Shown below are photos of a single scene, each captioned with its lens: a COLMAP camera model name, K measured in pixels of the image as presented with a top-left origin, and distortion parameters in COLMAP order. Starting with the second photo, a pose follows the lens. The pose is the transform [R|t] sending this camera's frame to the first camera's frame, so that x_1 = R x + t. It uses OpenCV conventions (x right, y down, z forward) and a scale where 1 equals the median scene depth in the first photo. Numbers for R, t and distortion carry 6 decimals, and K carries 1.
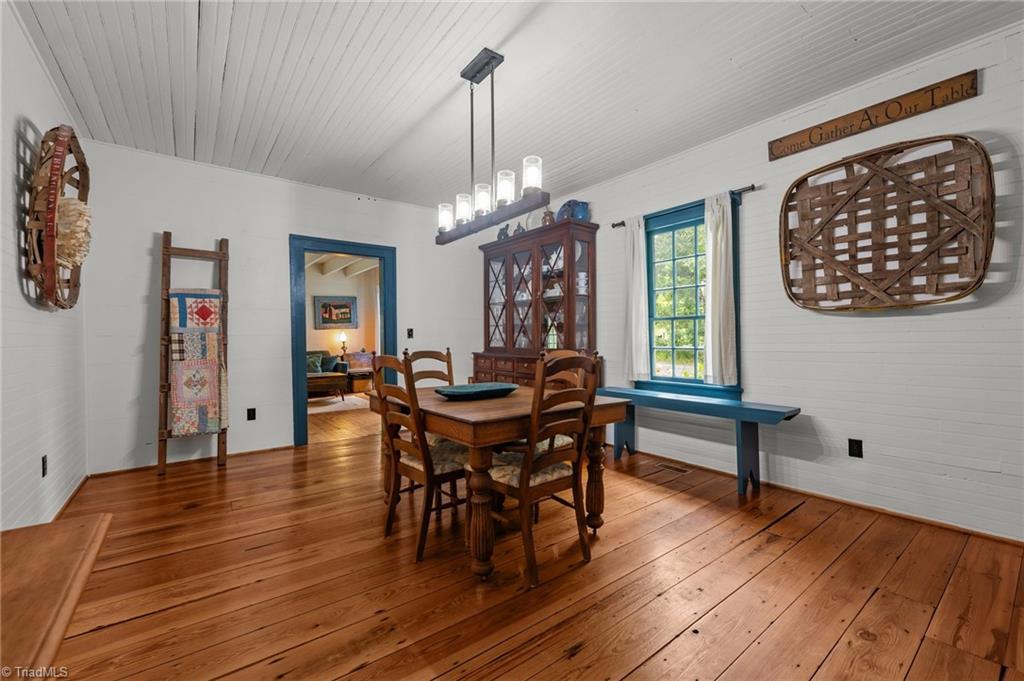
lens RADIAL K [[423.1, 0, 512.9], [0, 423.1, 341.4], [0, 0, 1]] dist [0.003156, 0.000167]
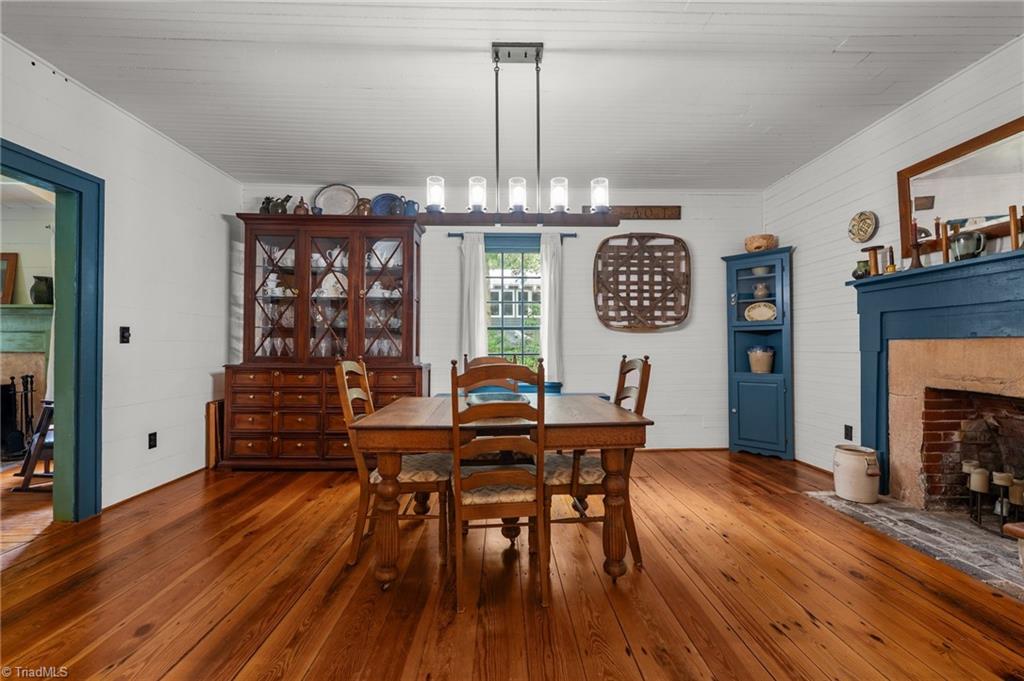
lens RADIAL K [[423.1, 0, 517.0], [0, 423.1, 341.8], [0, 0, 1]] dist [0.003156, 0.000167]
pose [[0.577416, 0.007775, 0.816413, -0.745205], [0.003195, 0.999925, -0.011783, -0.005057], [-0.816444, 0.009412, 0.577348, 0.421438]]
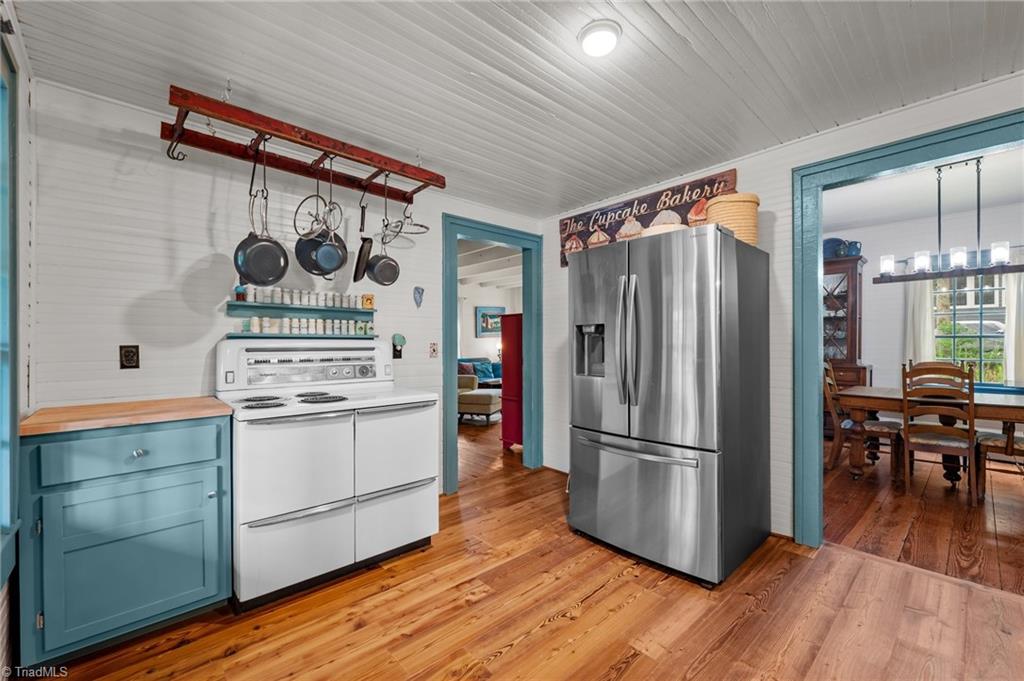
lens RADIAL K [[423.1, 0, 510.9], [0, 423.1, 342.3], [0, 0, 1]] dist [0.003156, 0.000167]
pose [[0.996400, 0.002085, 0.084747, -1.499295], [-0.001797, 0.999992, -0.003484, -0.040524], [-0.084754, 0.003320, 0.996396, -0.244973]]
